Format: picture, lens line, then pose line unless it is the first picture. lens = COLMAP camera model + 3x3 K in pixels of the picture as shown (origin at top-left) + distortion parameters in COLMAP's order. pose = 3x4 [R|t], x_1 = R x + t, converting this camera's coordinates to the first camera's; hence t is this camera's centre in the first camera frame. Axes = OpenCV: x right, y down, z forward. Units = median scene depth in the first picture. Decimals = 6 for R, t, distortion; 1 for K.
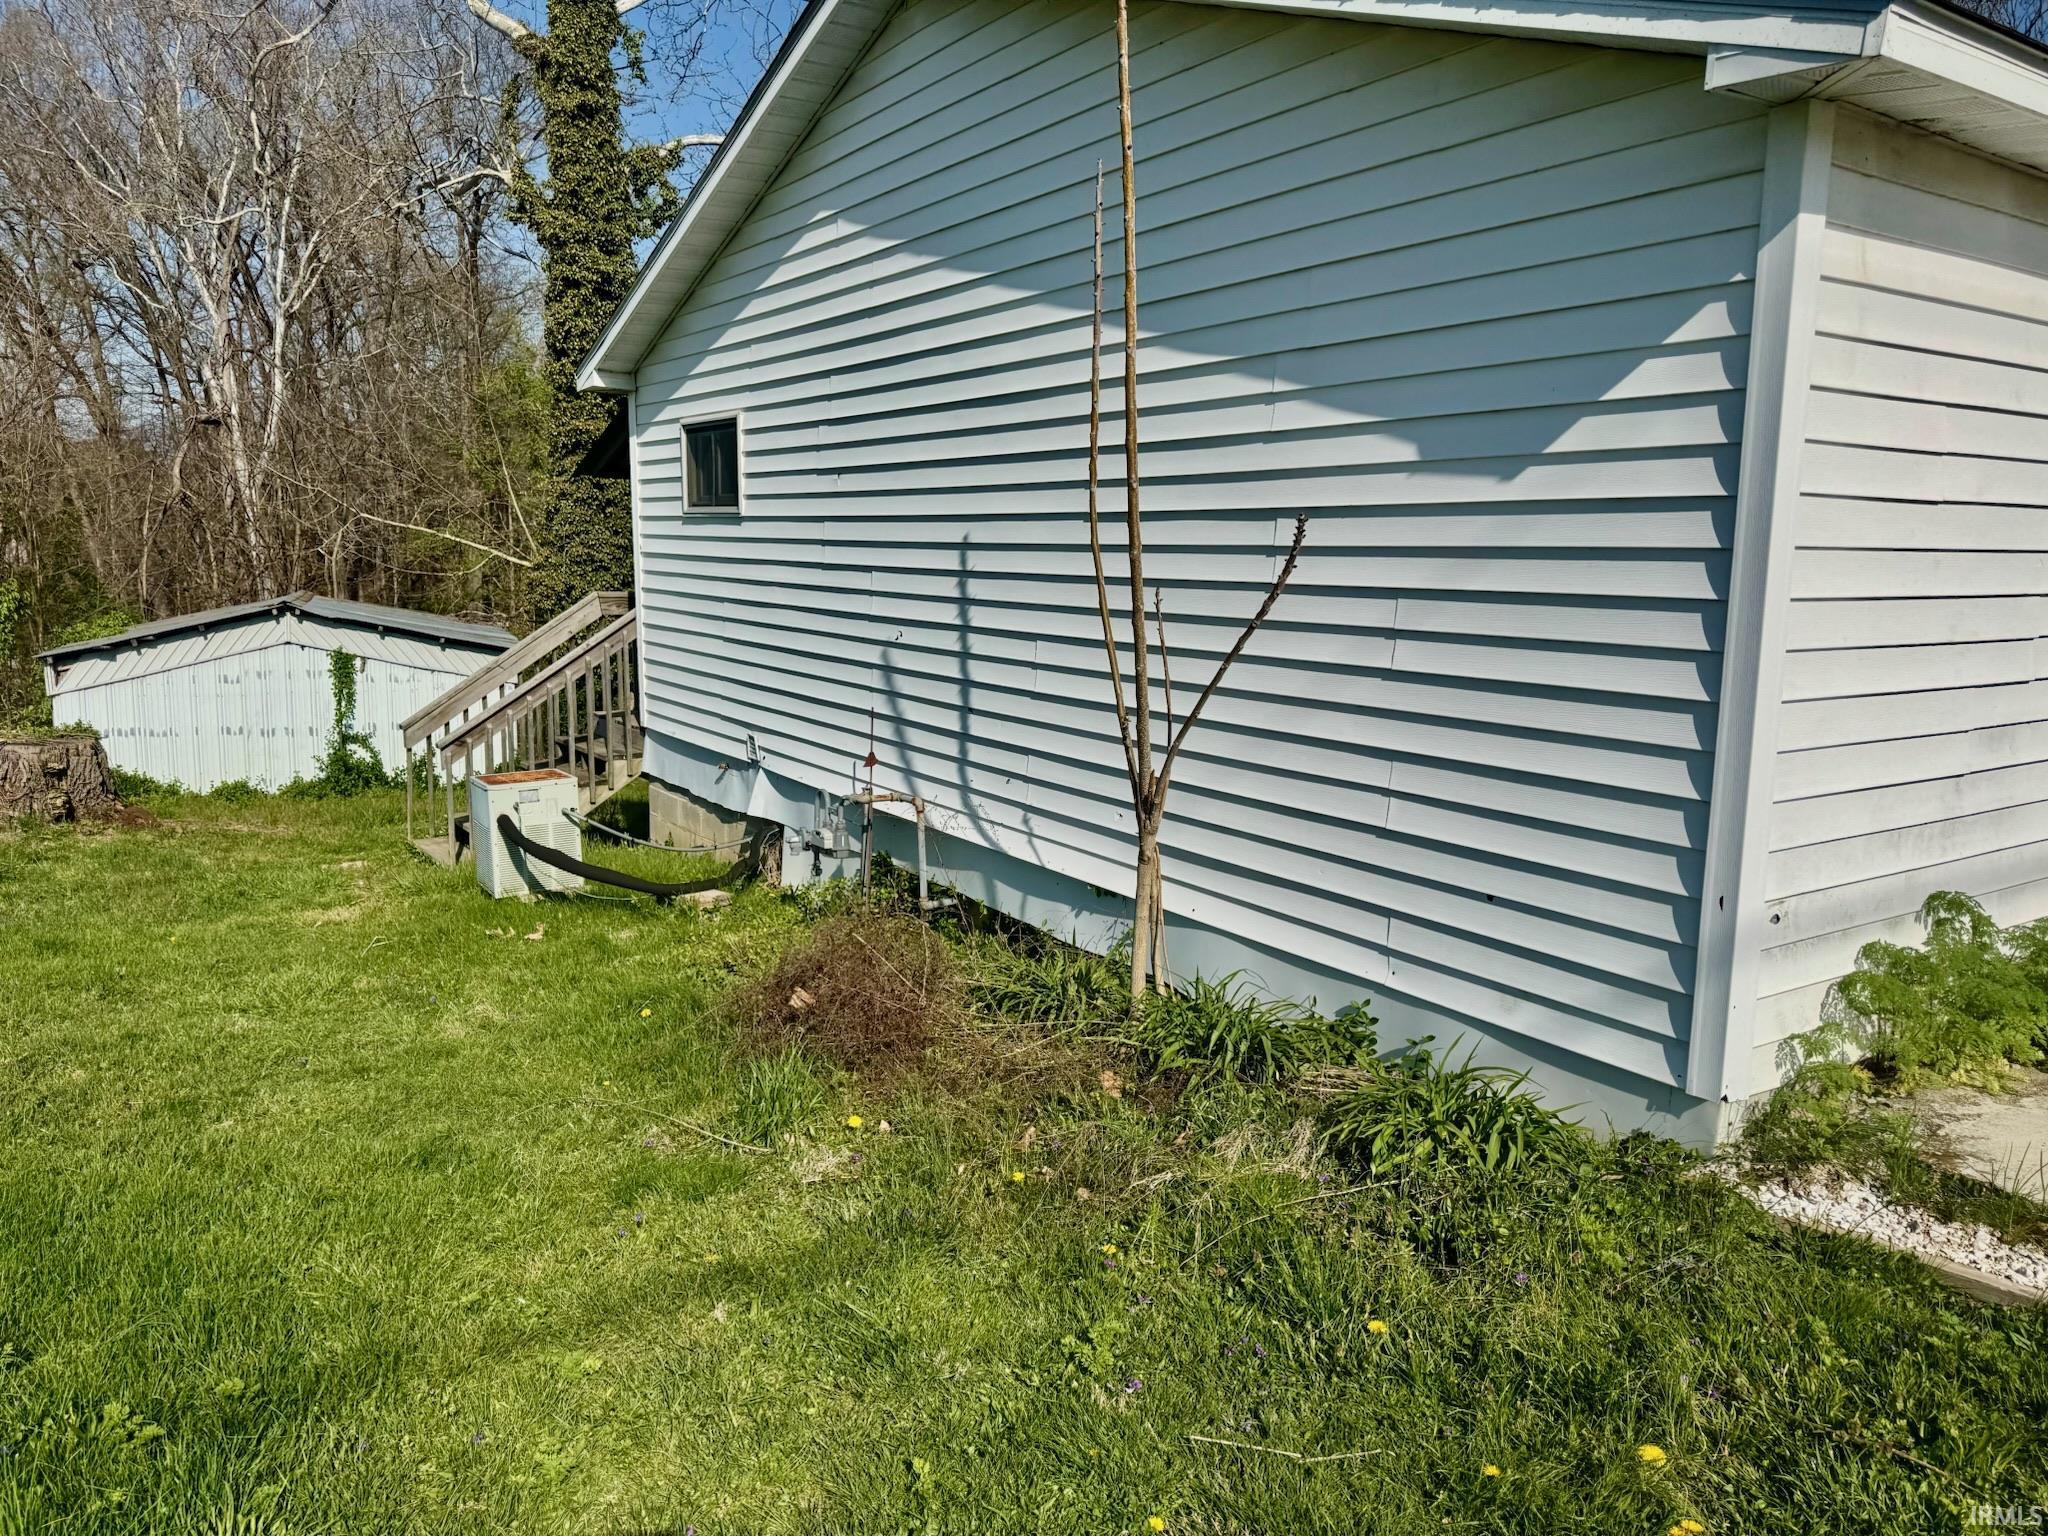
lens RADIAL K [[1441.6, 0, 1021.9], [0, 1441.6, 762.7], [0, 0, 1]] dist [0.043246, -0.045078]
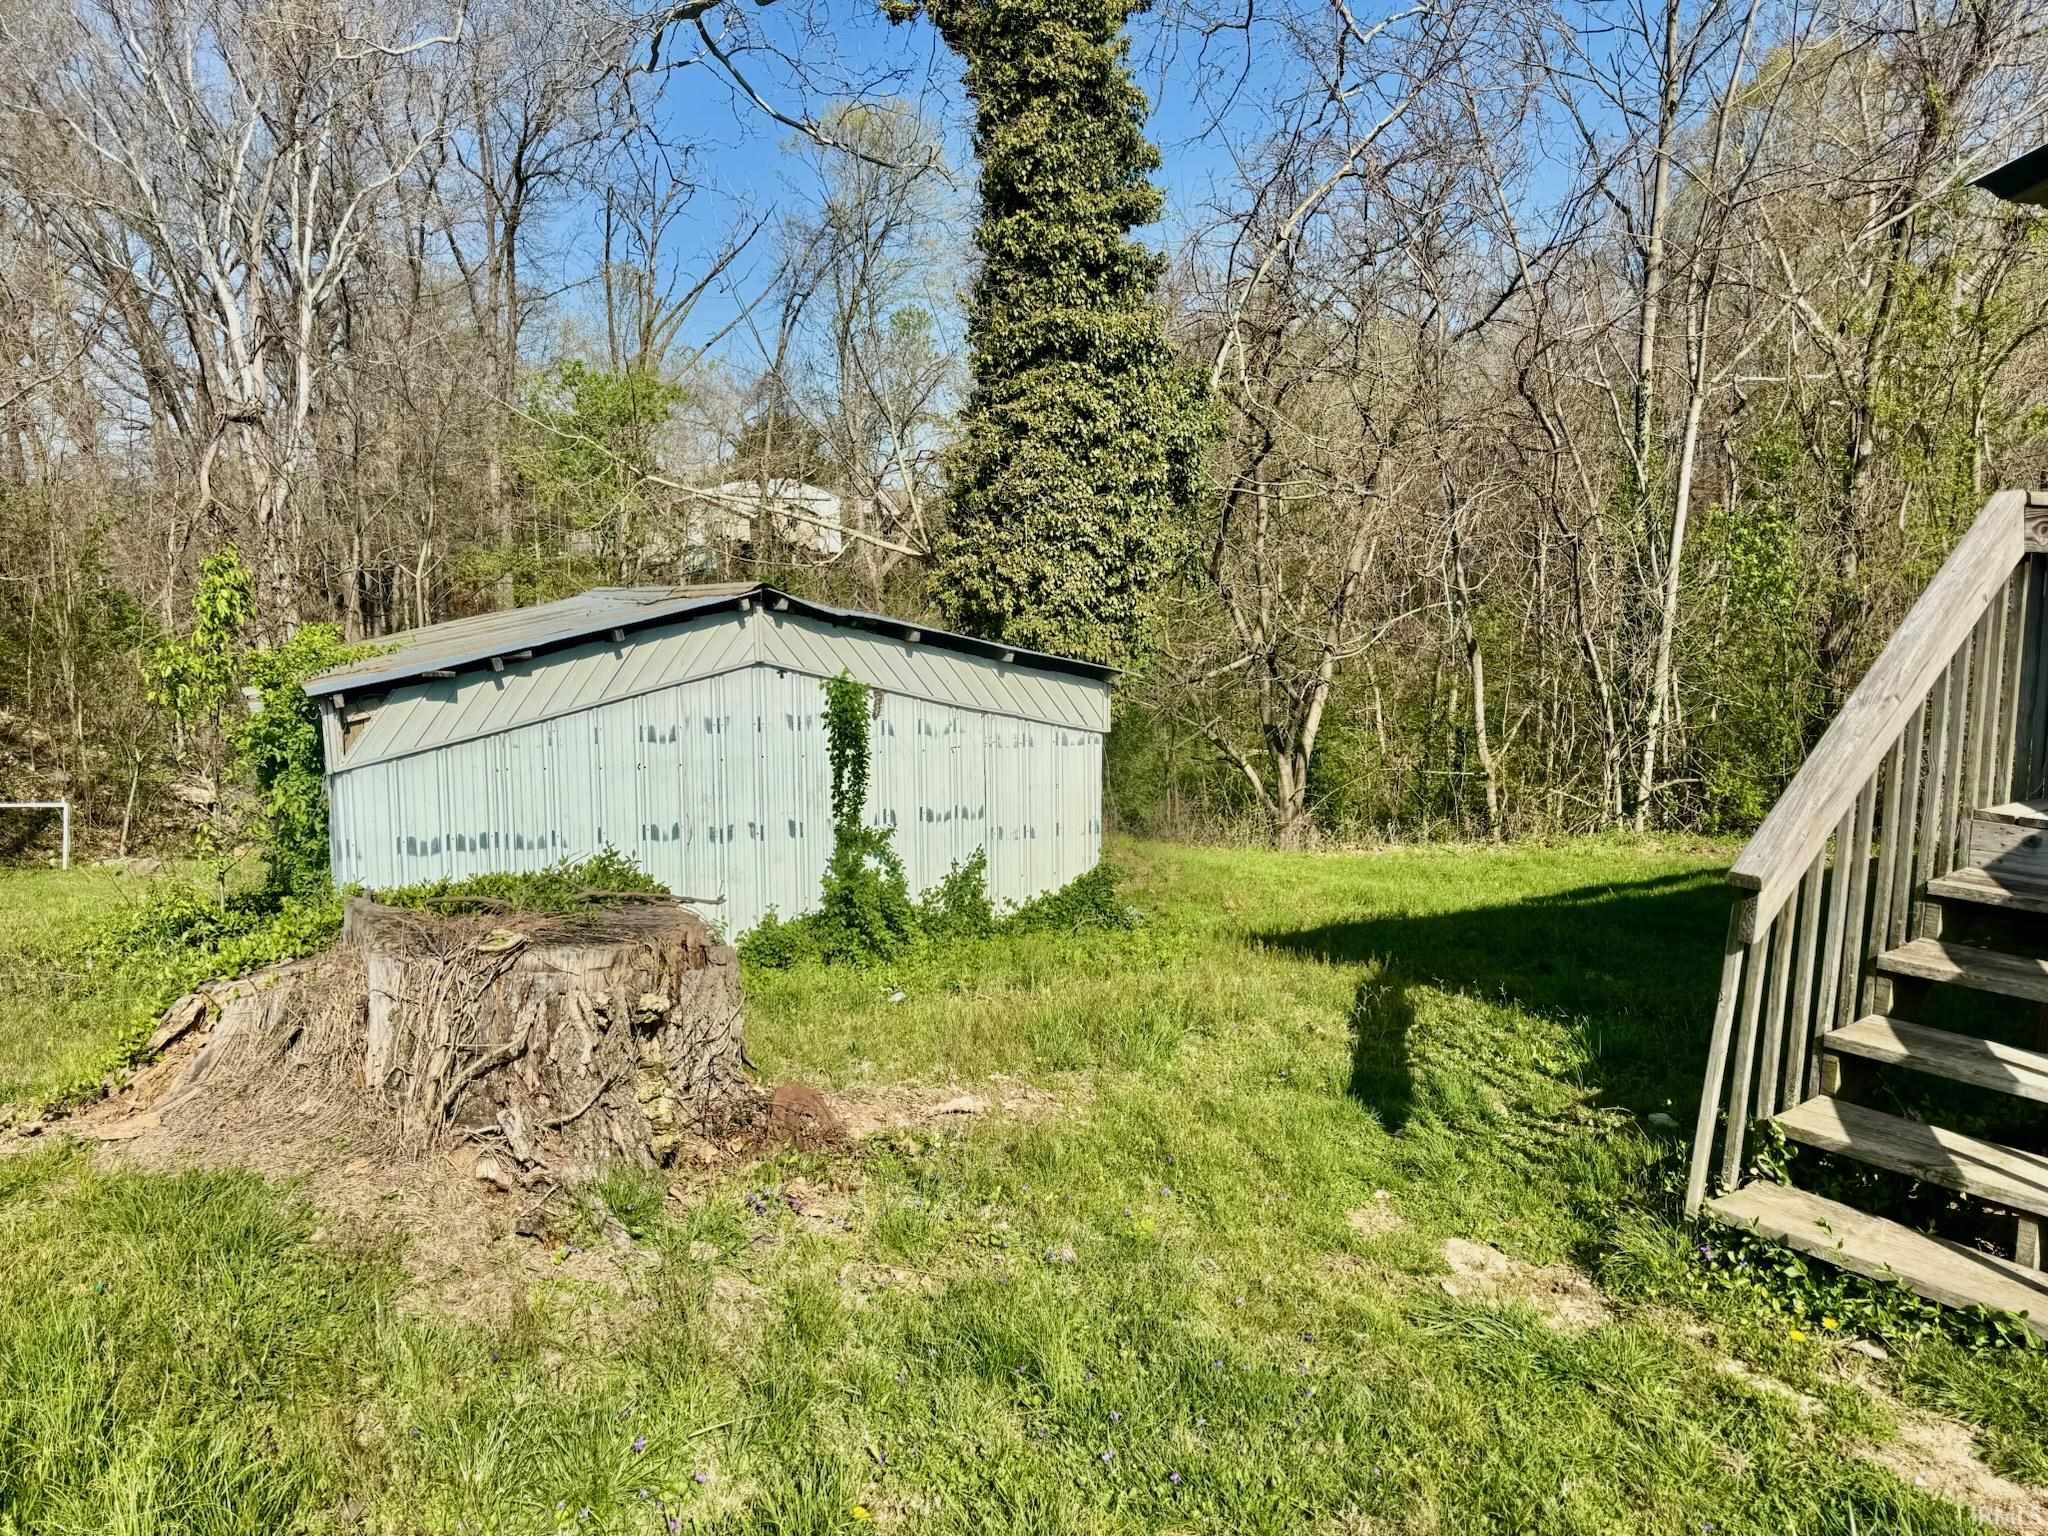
lens RADIAL K [[1441.6, 0, 1031.8], [0, 1441.6, 773.2], [0, 0, 1]] dist [0.043246, -0.045078]
pose [[0.999385, -0.013404, 0.032410, -0.416273], [0.013905, 0.999786, -0.015298, -0.032639], [-0.032198, 0.015740, 0.999358, 0.465819]]
